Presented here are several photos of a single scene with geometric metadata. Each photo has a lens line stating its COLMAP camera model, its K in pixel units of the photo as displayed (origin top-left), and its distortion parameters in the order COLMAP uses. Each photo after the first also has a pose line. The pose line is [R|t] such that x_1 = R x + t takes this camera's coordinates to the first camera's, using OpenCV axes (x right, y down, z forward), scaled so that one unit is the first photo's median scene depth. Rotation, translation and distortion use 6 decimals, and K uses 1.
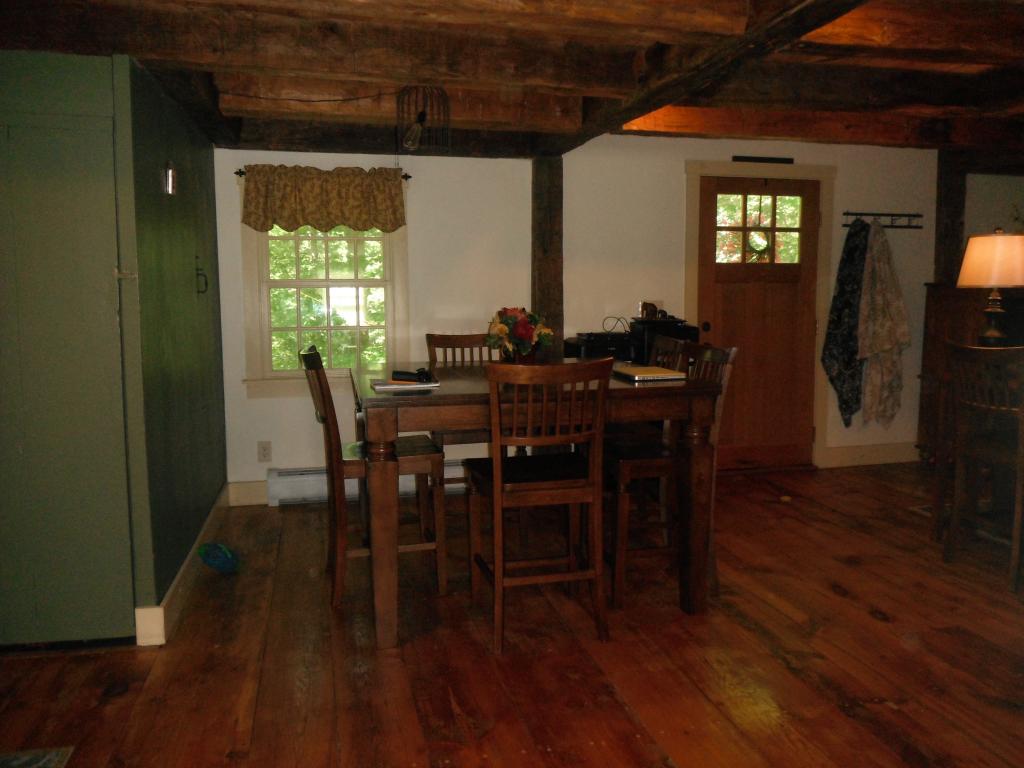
lens RADIAL K [[807.5, 0, 513.2], [0, 807.5, 375.5], [0, 0, 1]] dist [-0.028398, -0.007082]
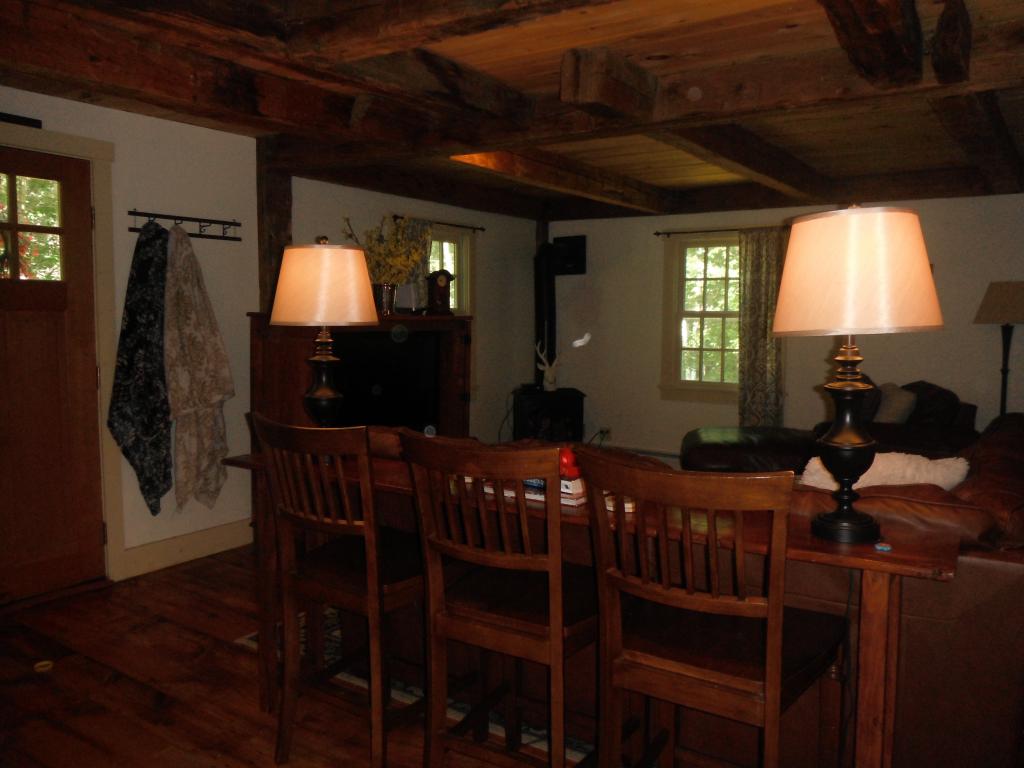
lens RADIAL K [[807.5, 0, 513.2], [0, 807.5, 375.5], [0, 0, 1]] dist [-0.028398, -0.007082]
pose [[0.731274, -0.043339, 0.680706, 0.174580], [0.058948, 0.998261, 0.000231, -0.040805], [-0.679532, 0.039957, 0.732557, 0.268322]]
